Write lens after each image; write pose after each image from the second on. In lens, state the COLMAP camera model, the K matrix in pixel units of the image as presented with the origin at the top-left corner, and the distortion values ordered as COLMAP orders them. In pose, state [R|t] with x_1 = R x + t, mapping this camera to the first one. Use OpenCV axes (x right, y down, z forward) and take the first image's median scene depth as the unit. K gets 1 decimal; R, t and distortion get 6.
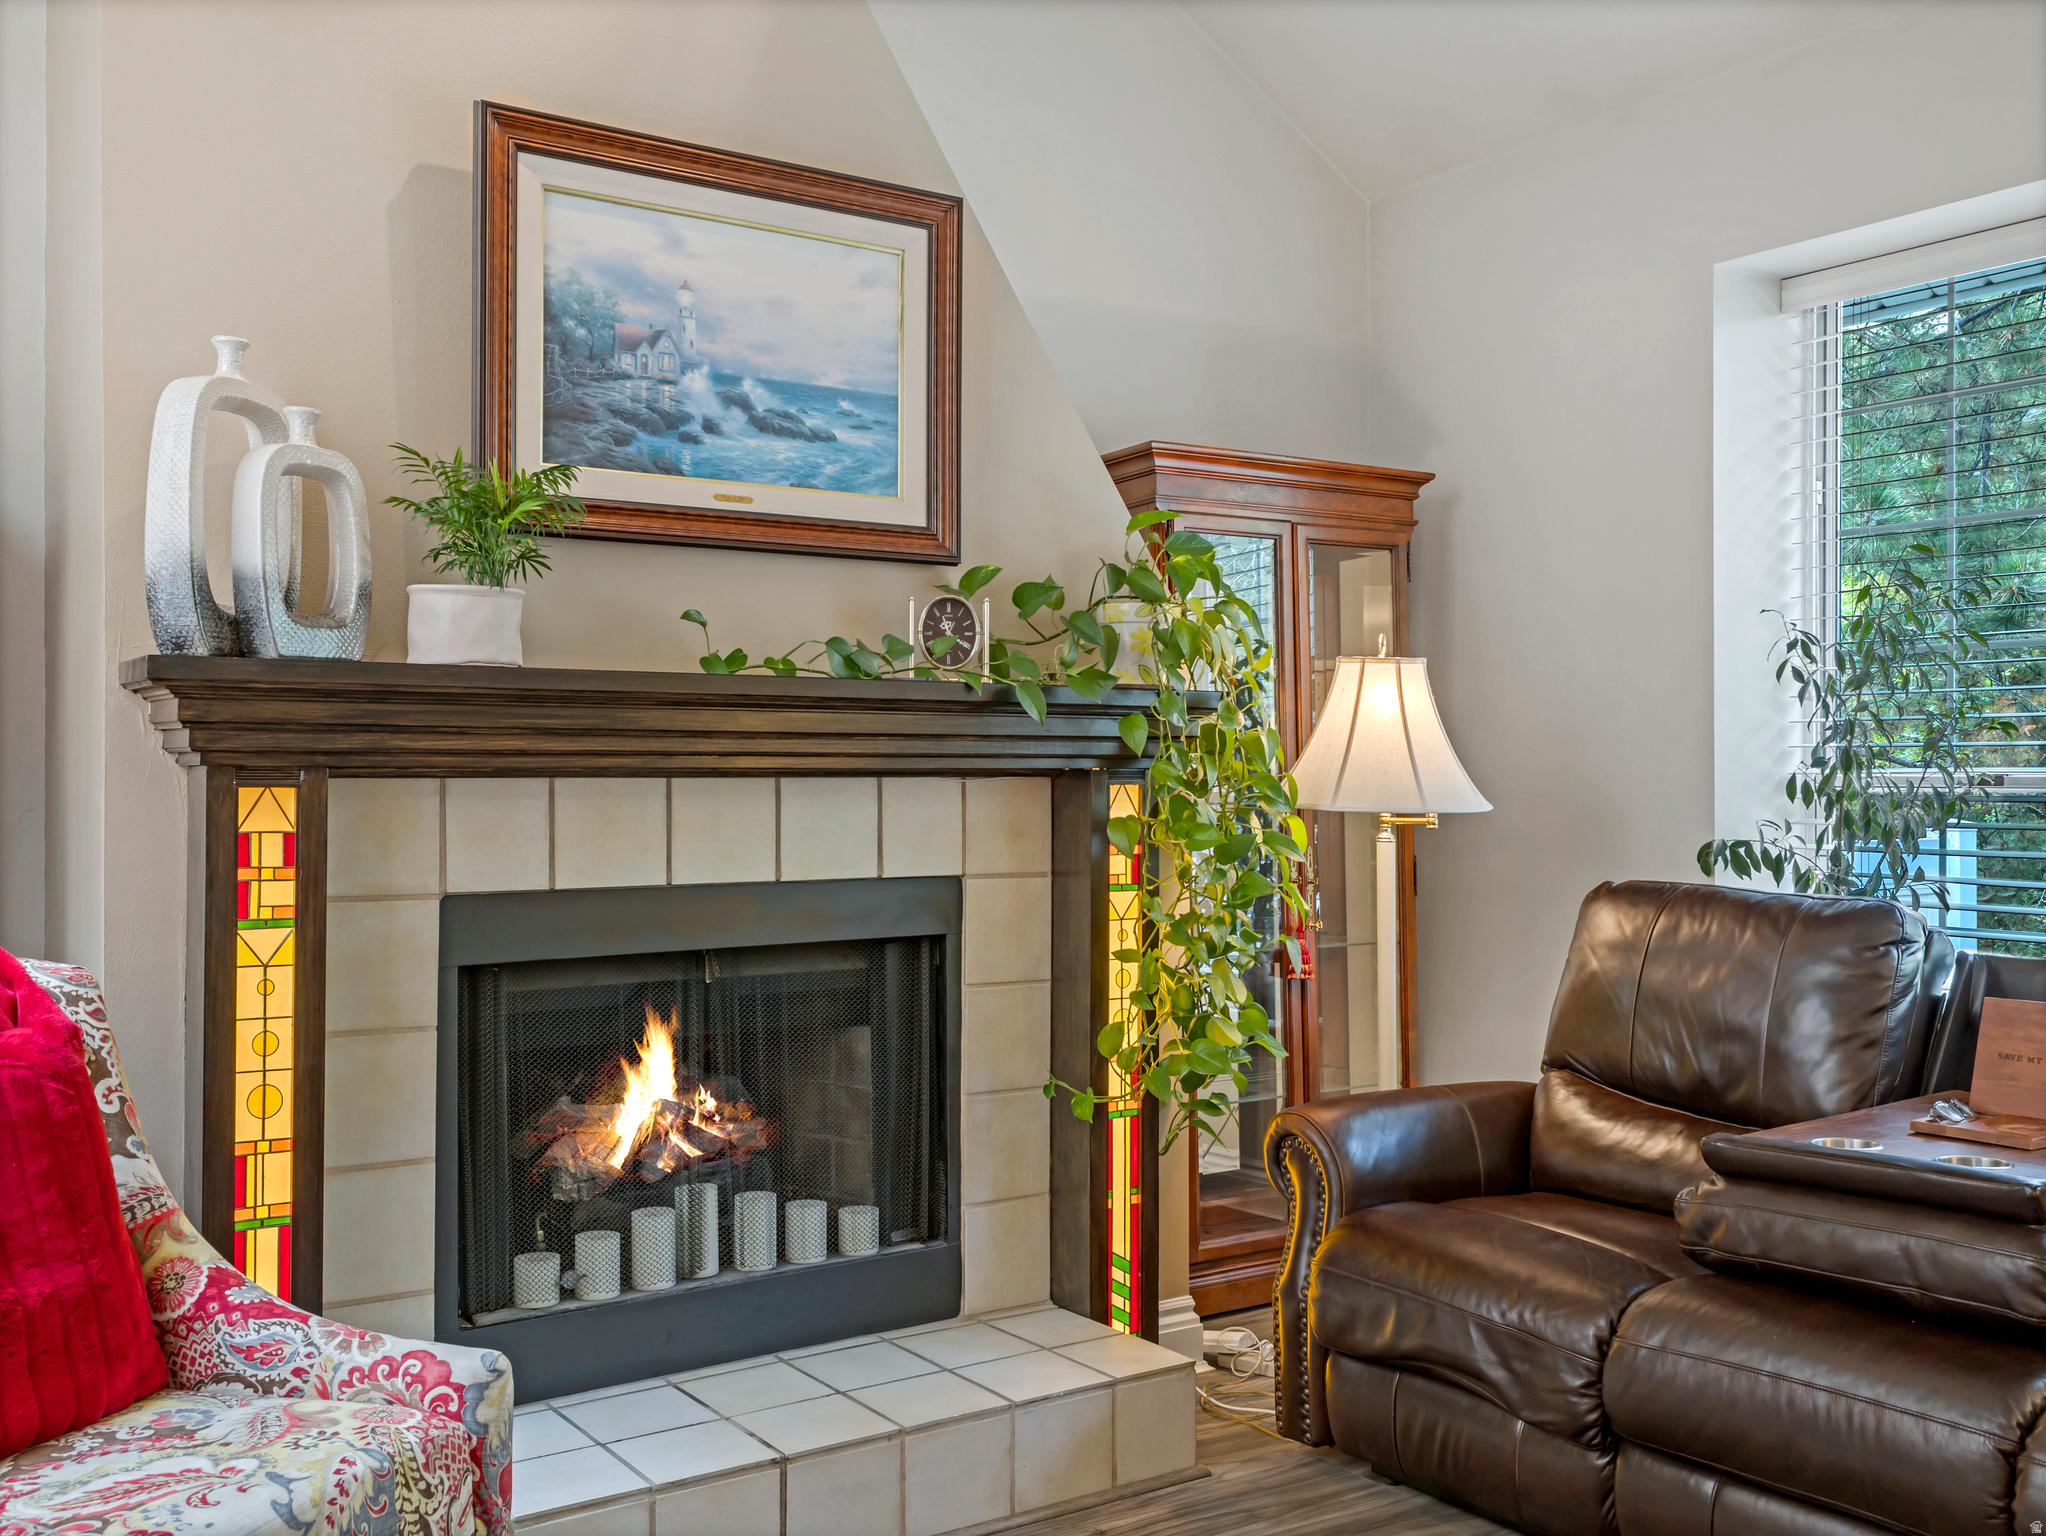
lens RADIAL K [[1902.7, 0, 1022.7], [0, 1902.7, 767.5], [0, 0, 1]] dist [0.019448, 0.000000]
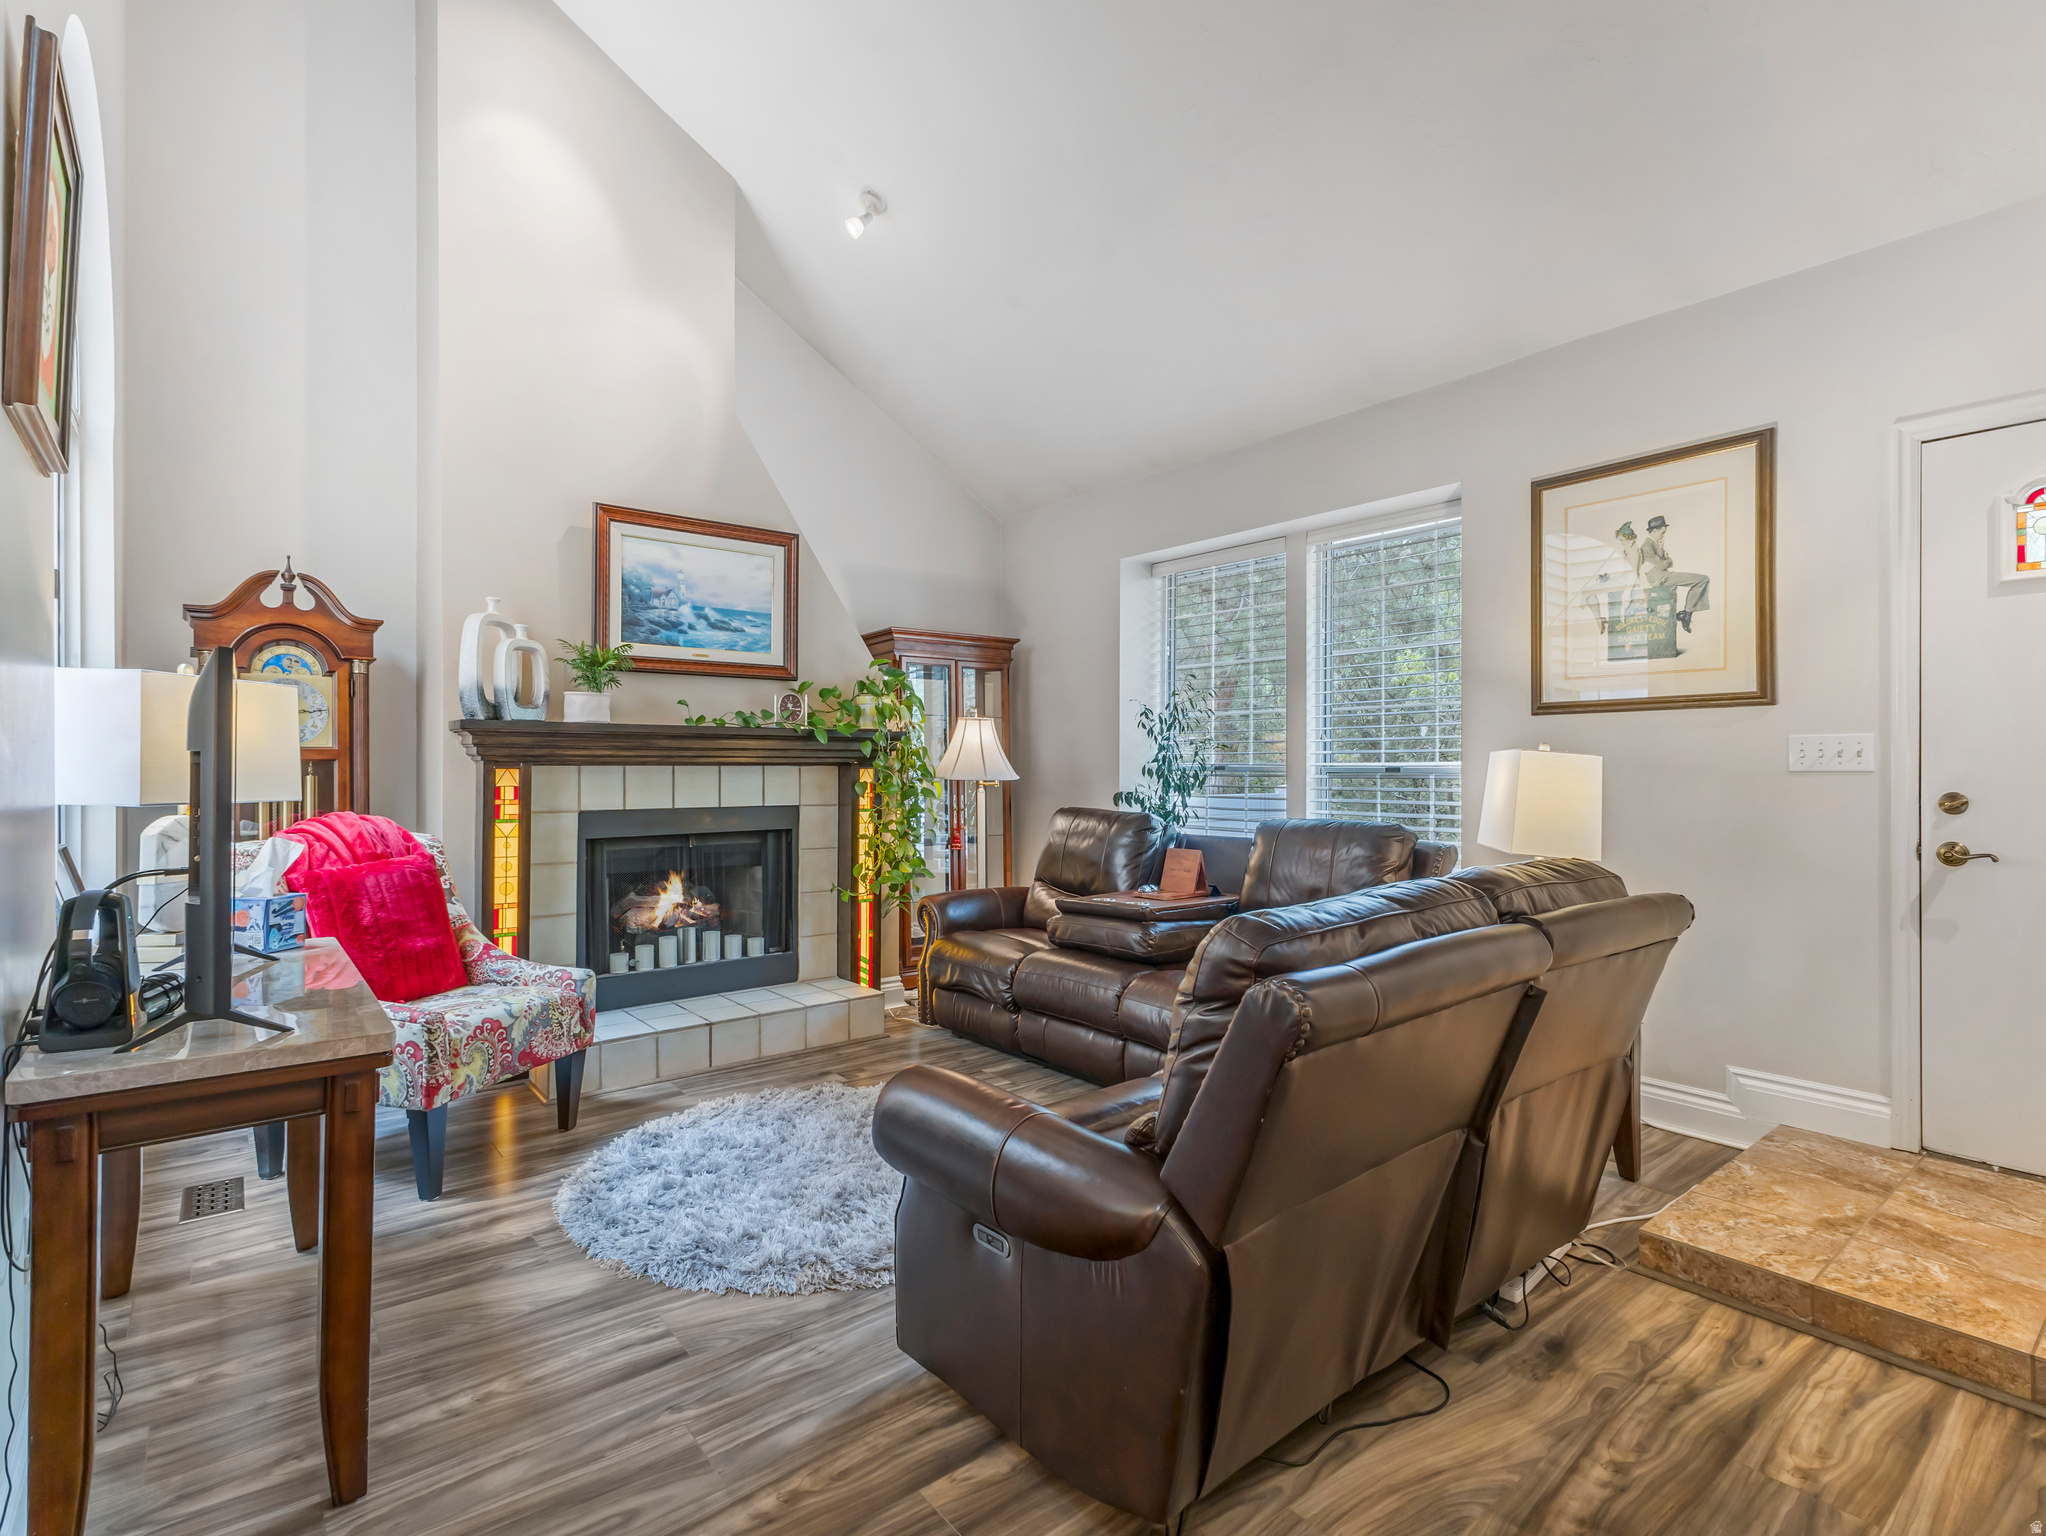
lens RADIAL K [[1011.5, 0, 1022.7], [0, 1011.5, 763.9], [0, 0, 1]] dist [0.009932, 0.001821]
pose [[0.997030, 0.001336, 0.077007, 0.170667], [-0.001443, 0.999998, 0.001338, 0.000383], [-0.077005, -0.001445, 0.997030, -0.373940]]
